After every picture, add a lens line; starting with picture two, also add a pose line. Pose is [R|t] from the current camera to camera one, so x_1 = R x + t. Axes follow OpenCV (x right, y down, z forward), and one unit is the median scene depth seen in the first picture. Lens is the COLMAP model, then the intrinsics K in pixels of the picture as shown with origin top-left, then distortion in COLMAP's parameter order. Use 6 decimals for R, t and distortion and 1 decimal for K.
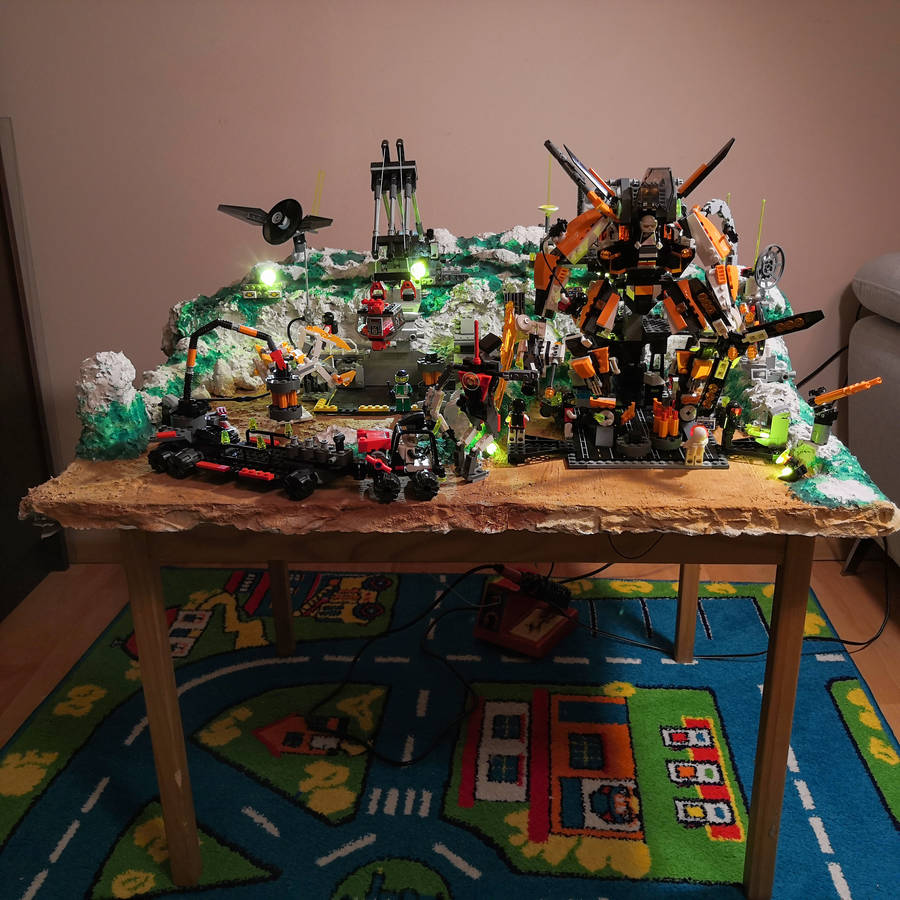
lens RADIAL K [[939.3, 0, 457.2], [0, 939.3, 451.2], [0, 0, 1]] dist [-0.024126, 0.041288]
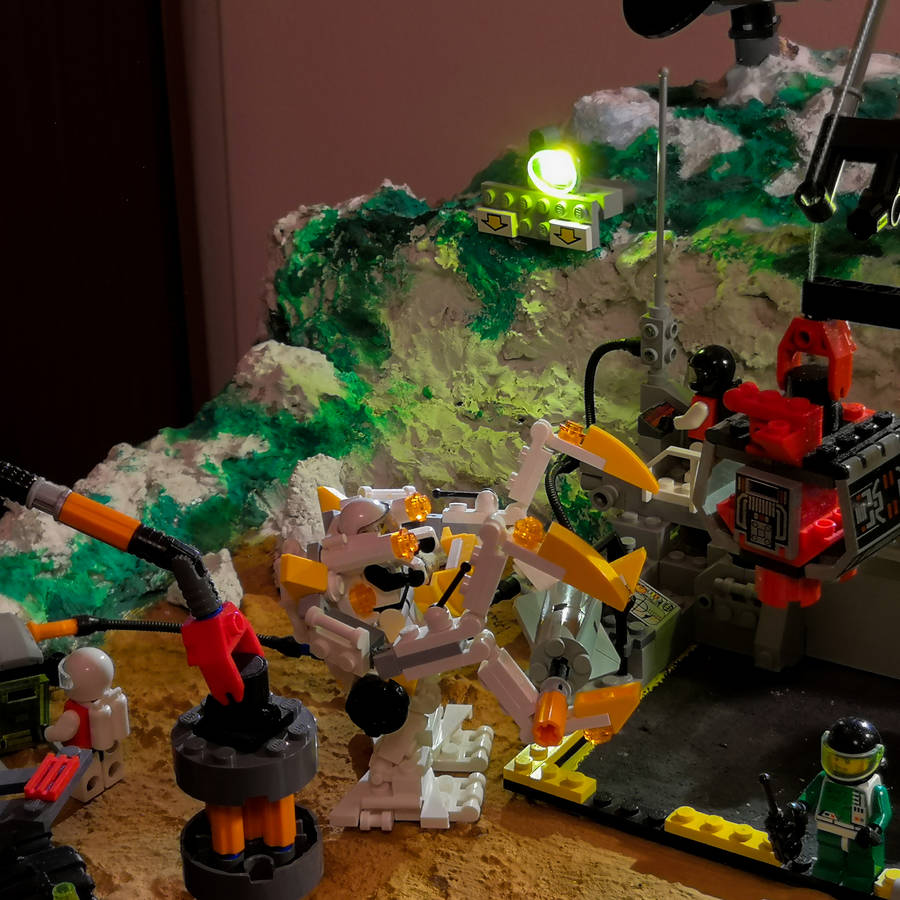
lens RADIAL K [[2036.9, 0, 449.0], [0, 2036.9, 462.6], [0, 0, 1]] dist [0.153243, -1.190297]
pose [[0.863478, 0.189831, -0.467301, 0.071373], [-0.156211, 0.981569, 0.110095, -0.181946], [0.479588, -0.022067, 0.877217, 0.519977]]
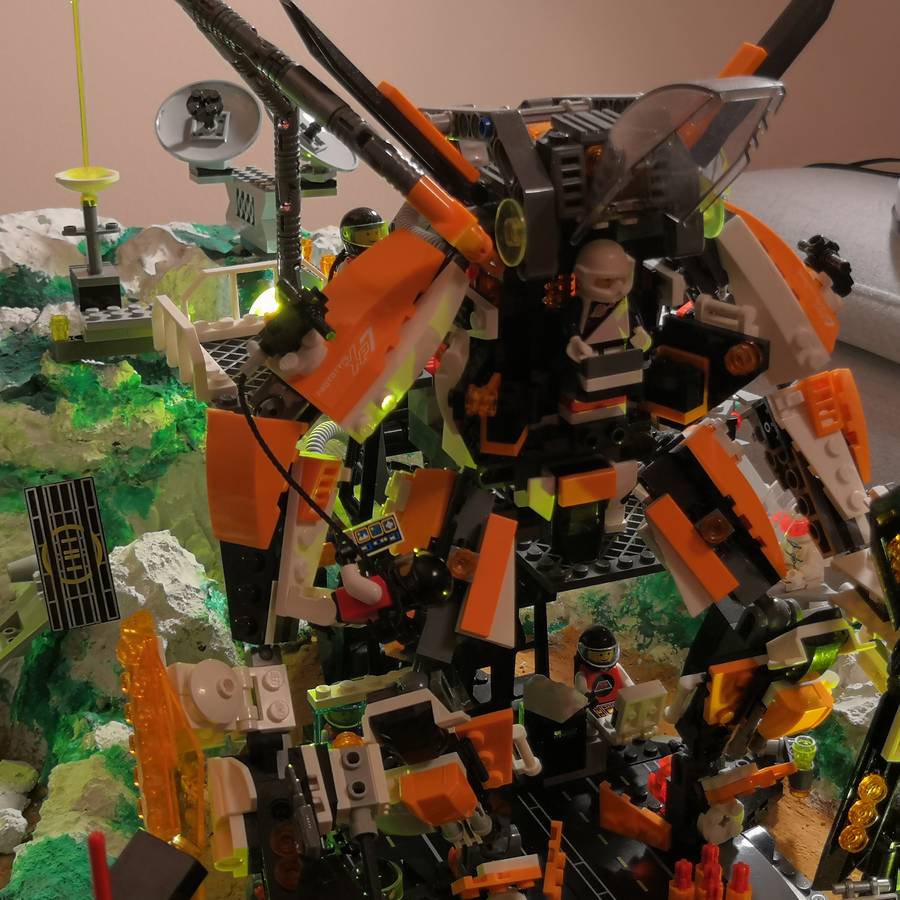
lens RADIAL K [[1582.9, 0, 459.2], [0, 1582.9, 474.0], [0, 0, 1]] dist [0.097986, -0.830765]
pose [[0.897190, -0.162663, 0.410599, -0.032489], [0.159392, 0.986302, 0.042449, -0.175802], [-0.411880, 0.027361, 0.910827, 0.493744]]
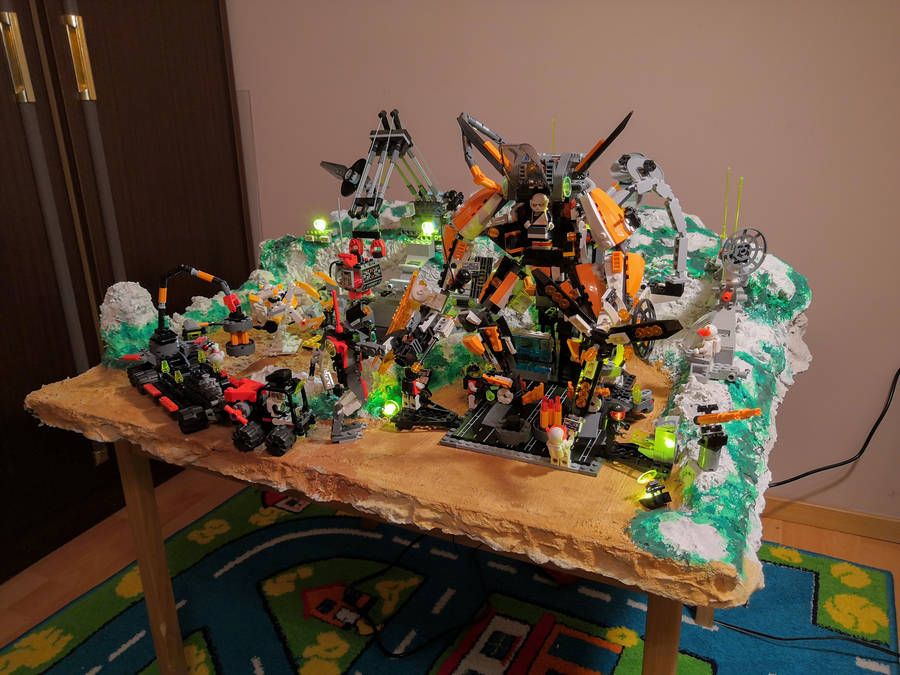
lens RADIAL K [[708.1, 0, 453.9], [0, 708.1, 337.8], [0, 0, 1]] dist [-0.038968, 0.075412]
pose [[0.919002, 0.122454, -0.374753, 0.341001], [-0.121627, 0.992236, 0.025958, -0.097713], [0.375022, 0.021725, 0.926761, 0.266314]]
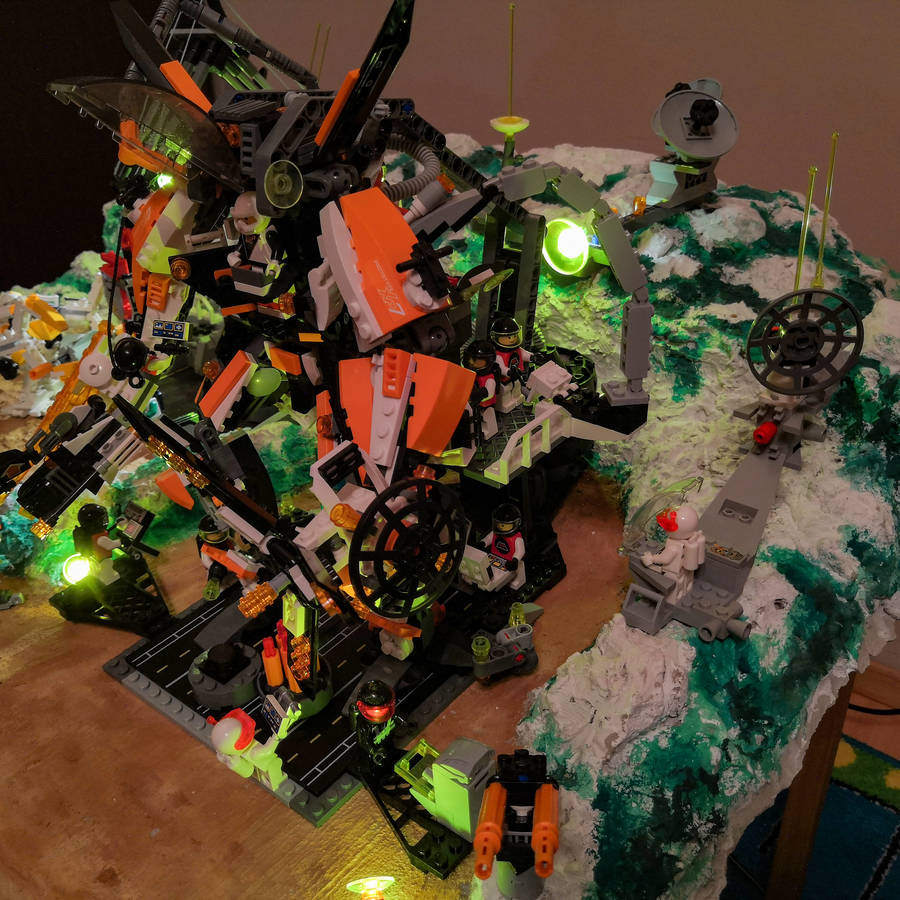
lens RADIAL K [[951.0, 0, 454.3], [0, 951.0, 449.1], [0, 0, 1]] dist [-0.035577, 0.051626]
pose [[0.803245, 0.280294, -0.525578, 0.436212], [-0.197407, 0.957765, 0.209084, -0.207701], [0.561986, -0.064193, 0.824652, 0.589624]]
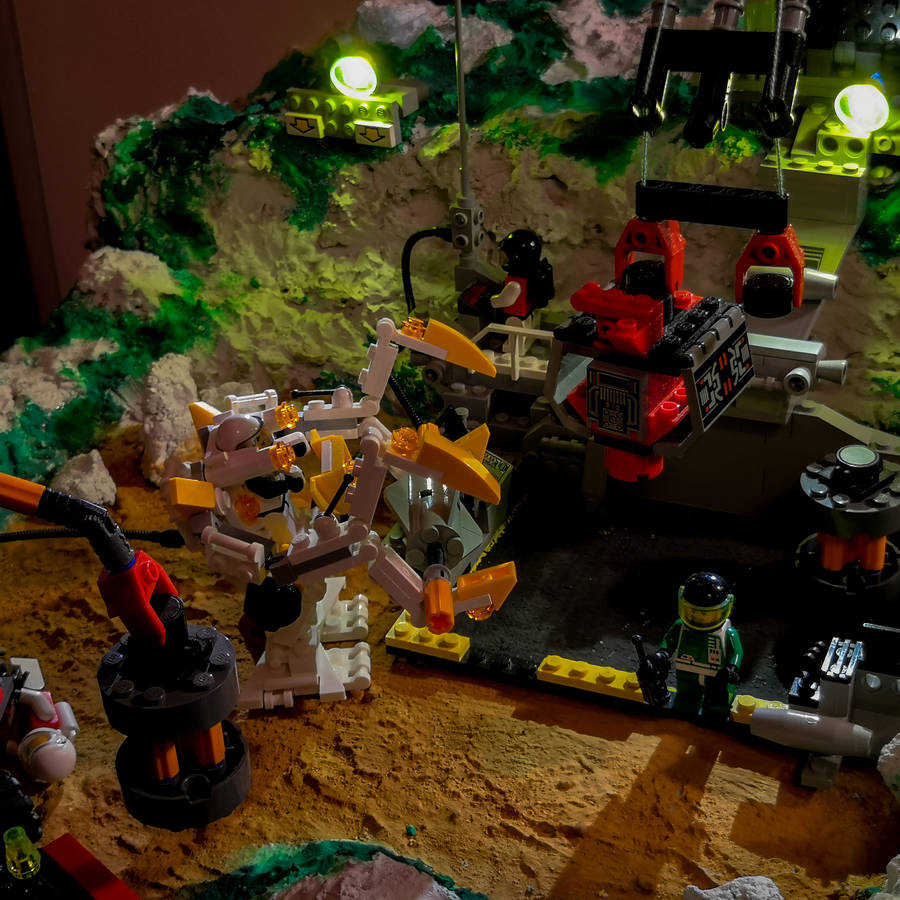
lens RADIAL K [[1582.9, 0, 459.2], [0, 1582.9, 474.0], [0, 0, 1]] dist [0.097986, -0.830765]
pose [[0.939728, 0.151397, -0.306579, 0.004100], [-0.083663, 0.971187, 0.223153, -0.198681], [0.331530, -0.184054, 0.925317, 0.580608]]
